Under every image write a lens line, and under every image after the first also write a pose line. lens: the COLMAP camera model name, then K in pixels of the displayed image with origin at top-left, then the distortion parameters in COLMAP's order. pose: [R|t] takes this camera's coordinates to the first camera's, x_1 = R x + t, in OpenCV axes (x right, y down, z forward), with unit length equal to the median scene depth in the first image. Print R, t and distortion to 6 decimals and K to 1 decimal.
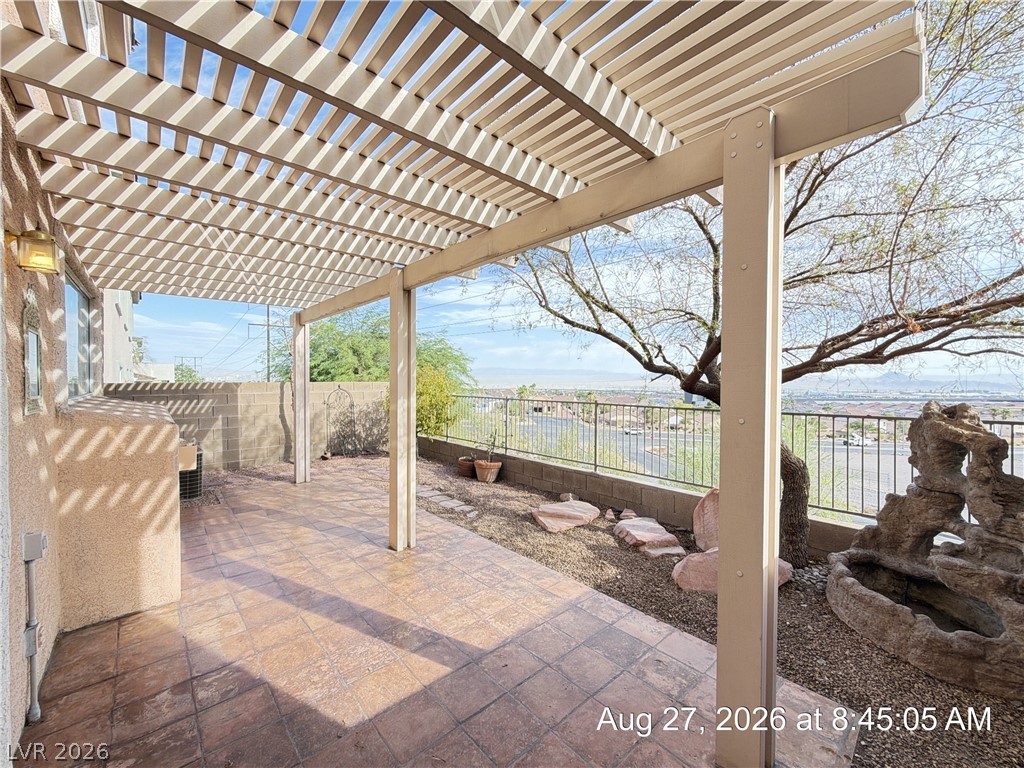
lens RADIAL K [[407.5, 0, 513.1], [0, 407.5, 383.6], [0, 0, 1]] dist [0.000282, 0.000367]
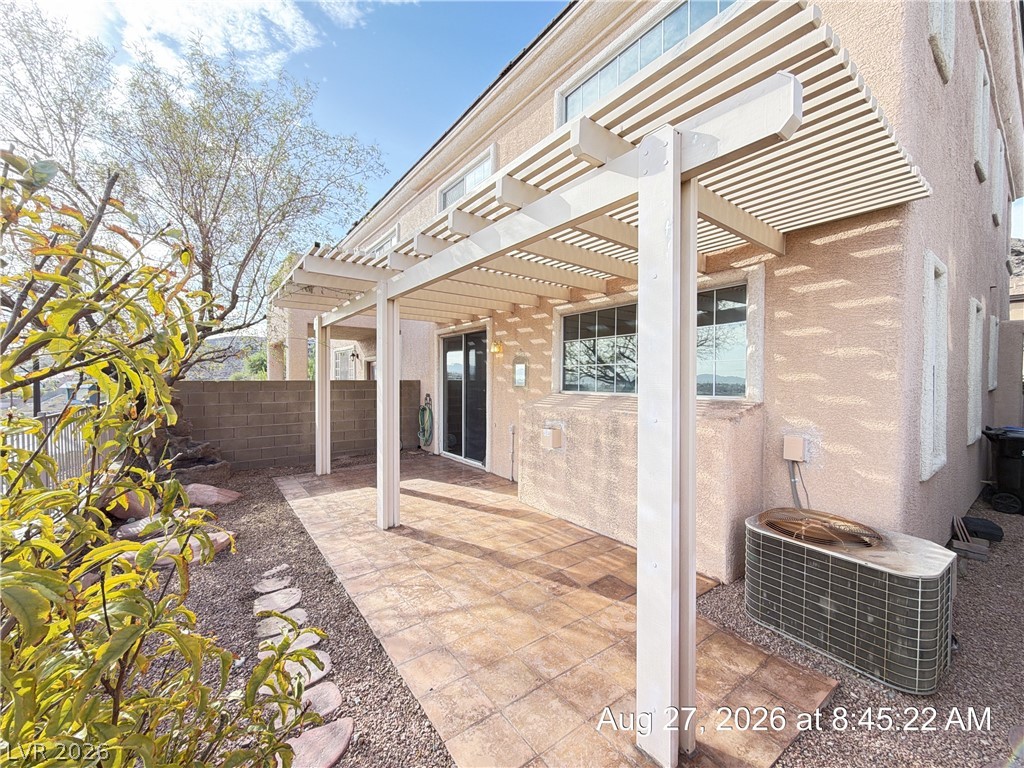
lens RADIAL K [[407.5, 0, 513.1], [0, 407.5, 383.6], [0, 0, 1]] dist [0.000282, 0.000367]
pose [[-0.996086, -0.007514, 0.088071, -0.629251], [-0.005738, 0.999776, 0.020395, -0.019682], [-0.088204, 0.019810, -0.995905, 1.843566]]
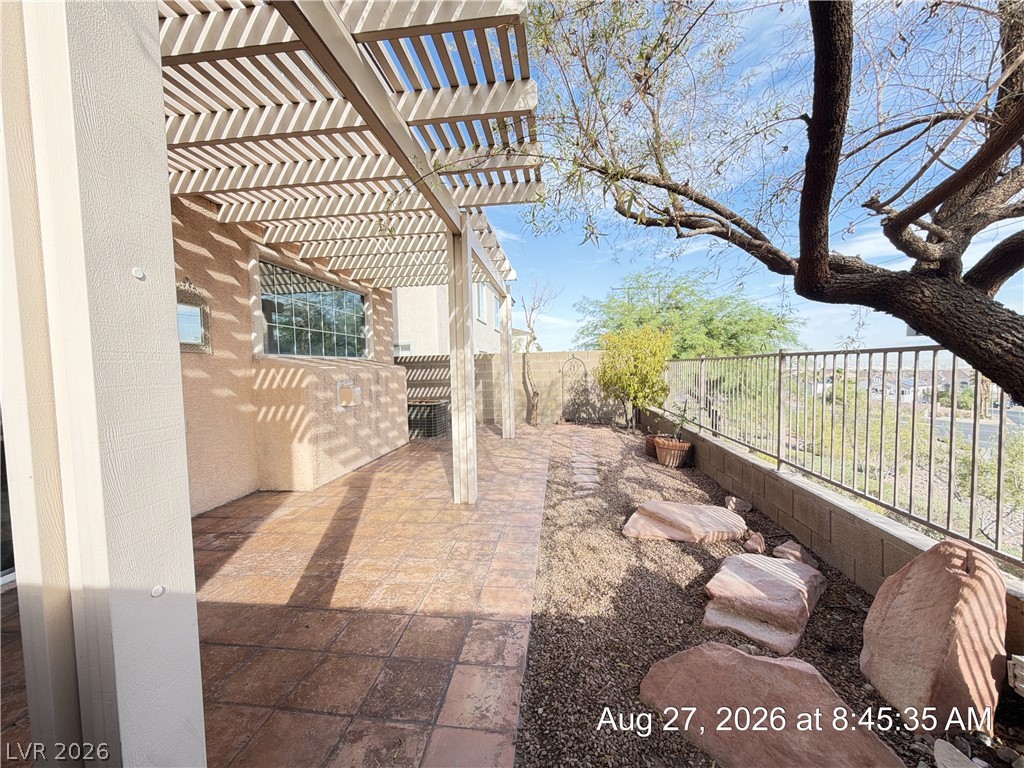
lens RADIAL K [[407.5, 0, 513.1], [0, 407.5, 383.6], [0, 0, 1]] dist [0.000282, 0.000367]
pose [[0.658986, 0.012965, -0.752043, 0.471213], [0.018187, 0.999284, 0.033164, 0.077566], [0.751935, -0.035532, 0.658279, 0.396456]]
